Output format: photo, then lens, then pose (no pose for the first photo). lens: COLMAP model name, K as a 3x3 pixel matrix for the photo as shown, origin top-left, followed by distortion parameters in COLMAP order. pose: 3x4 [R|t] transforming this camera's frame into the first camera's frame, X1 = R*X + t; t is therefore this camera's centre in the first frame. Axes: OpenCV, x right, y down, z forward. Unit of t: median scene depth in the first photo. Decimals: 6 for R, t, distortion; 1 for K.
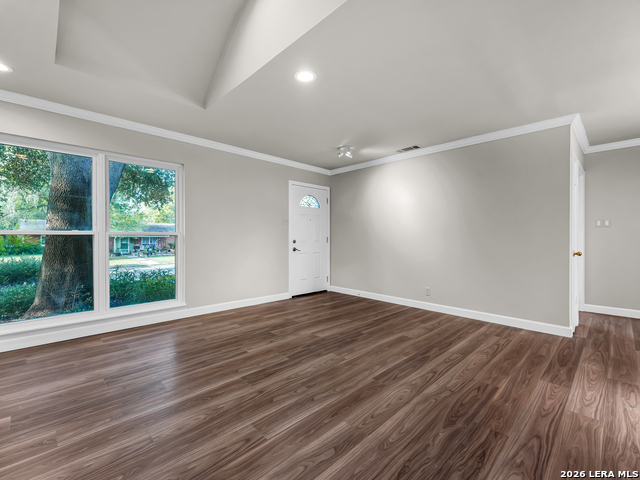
lens RADIAL K [[287.8, 0, 320.0], [0, 287.8, 238.4], [0, 0, 1]] dist [0.005288, 0.000113]
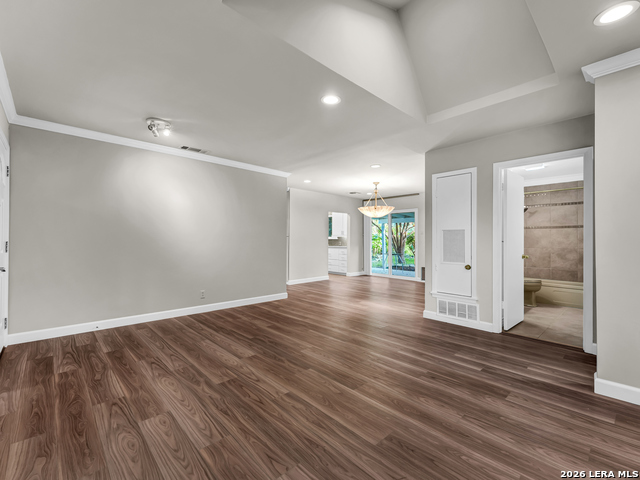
lens RADIAL K [[287.8, 0, 318.9], [0, 287.8, 238.6], [0, 0, 1]] dist [0.005288, 0.000113]
pose [[0.020600, 0.000785, 0.999787, -0.856629], [0.004798, 0.999988, -0.000884, -0.015138], [-0.999776, 0.004815, 0.020596, 0.754457]]
